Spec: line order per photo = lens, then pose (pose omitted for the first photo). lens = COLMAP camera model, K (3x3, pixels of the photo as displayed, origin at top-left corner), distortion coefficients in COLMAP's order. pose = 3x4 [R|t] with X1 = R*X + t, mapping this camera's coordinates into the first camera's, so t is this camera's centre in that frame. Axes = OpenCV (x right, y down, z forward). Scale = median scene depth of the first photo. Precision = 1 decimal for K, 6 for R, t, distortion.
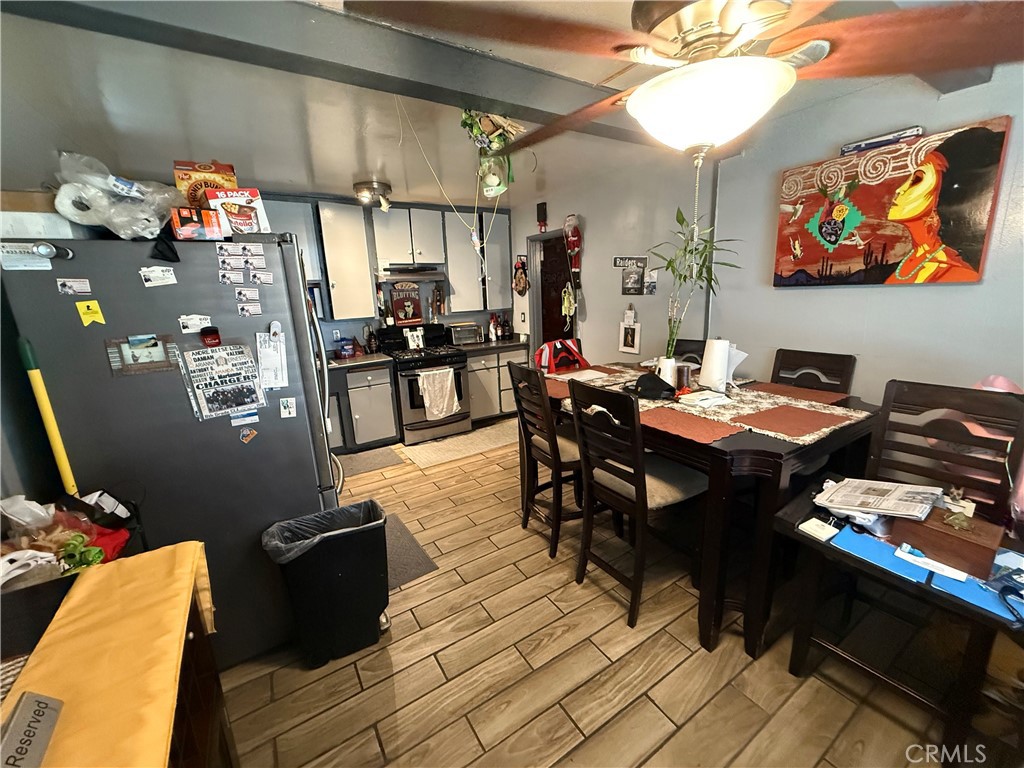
lens RADIAL K [[408.8, 0, 511.7], [0, 408.8, 385.1], [0, 0, 1]] dist [0.000566, 0.000008]
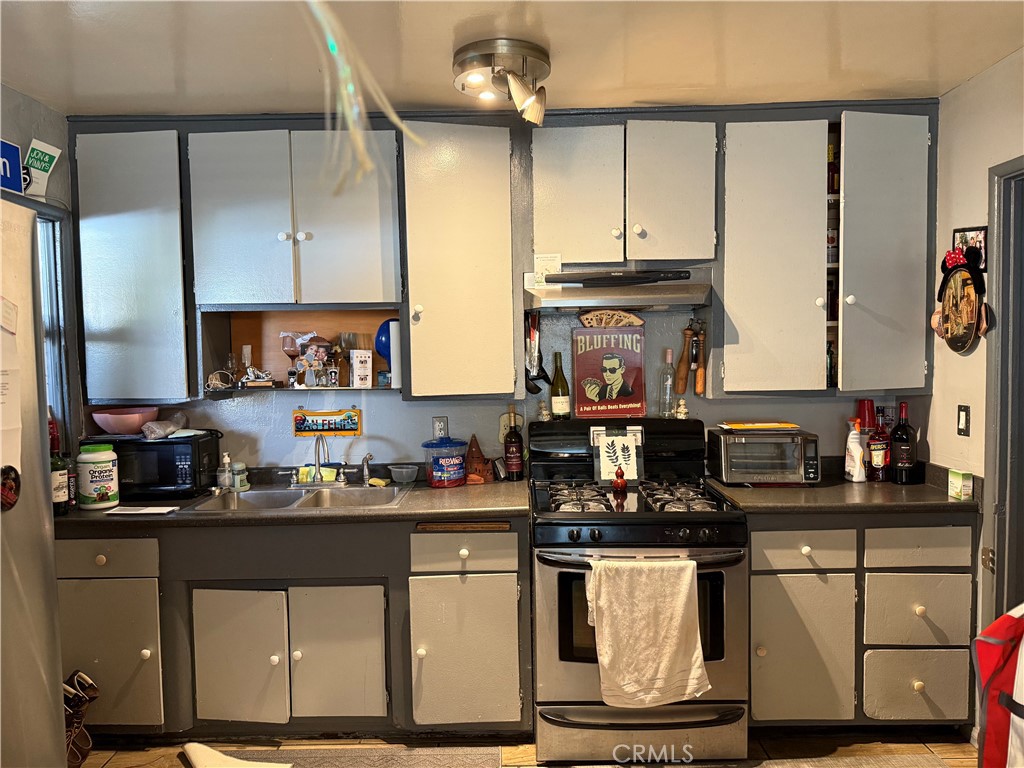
lens RADIAL K [[713.2, 0, 507.1], [0, 713.2, 381.2], [0, 0, 1]] dist [0.023229, -0.021341]
pose [[0.843493, 0.054229, -0.534396, 0.026918], [-0.139633, 0.982824, -0.120663, -0.086515], [0.518673, 0.176398, 0.836577, 0.381760]]
